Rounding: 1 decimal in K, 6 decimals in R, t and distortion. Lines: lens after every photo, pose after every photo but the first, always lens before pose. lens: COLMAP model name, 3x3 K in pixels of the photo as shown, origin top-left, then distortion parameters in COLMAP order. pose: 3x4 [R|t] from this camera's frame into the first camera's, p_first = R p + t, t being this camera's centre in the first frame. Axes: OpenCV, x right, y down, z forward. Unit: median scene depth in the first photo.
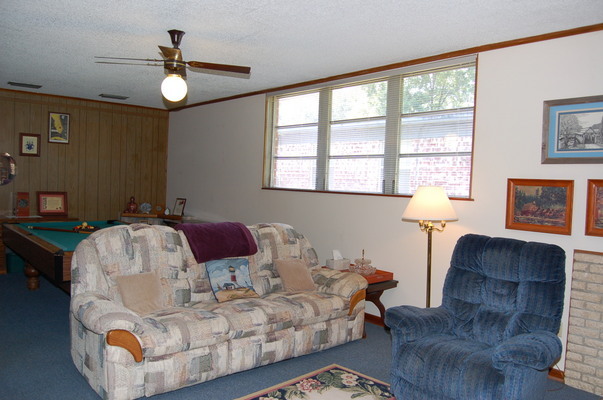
lens RADIAL K [[471.6, 0, 304.0], [0, 471.6, 210.5], [0, 0, 1]] dist [-0.087882, 0.010696]
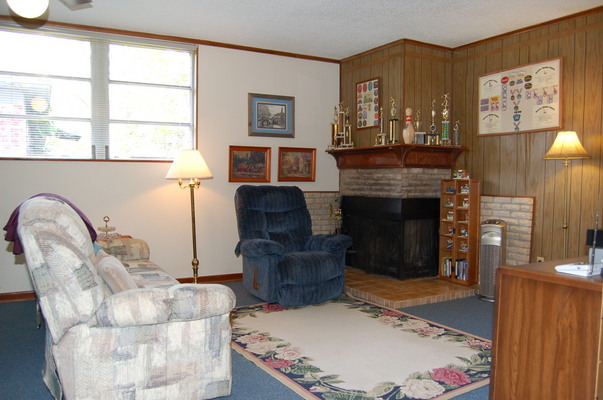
lens RADIAL K [[471.6, 0, 304.0], [0, 471.6, 210.5], [0, 0, 1]] dist [-0.087882, 0.010696]
pose [[0.213103, -0.100837, 0.971812, -0.922937], [0.053835, 0.994361, 0.091371, 0.007391], [-0.975546, 0.032846, 0.217329, 0.510982]]
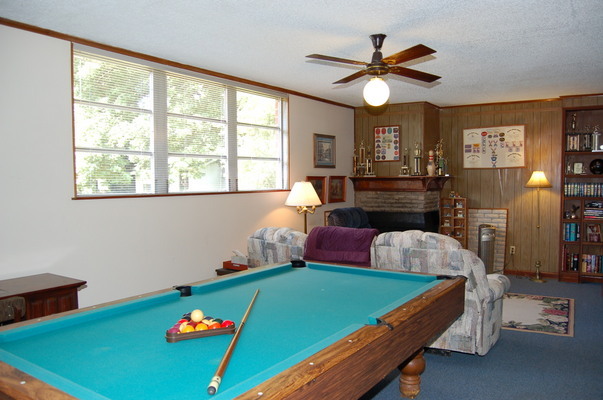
lens RADIAL K [[471.6, 0, 304.0], [0, 471.6, 210.5], [0, 0, 1]] dist [-0.087882, 0.010696]
pose [[-0.246035, -0.096151, 0.964480, -1.293532], [0.051572, 0.992359, 0.112087, -0.144613], [-0.967888, 0.077318, -0.239196, 1.498066]]
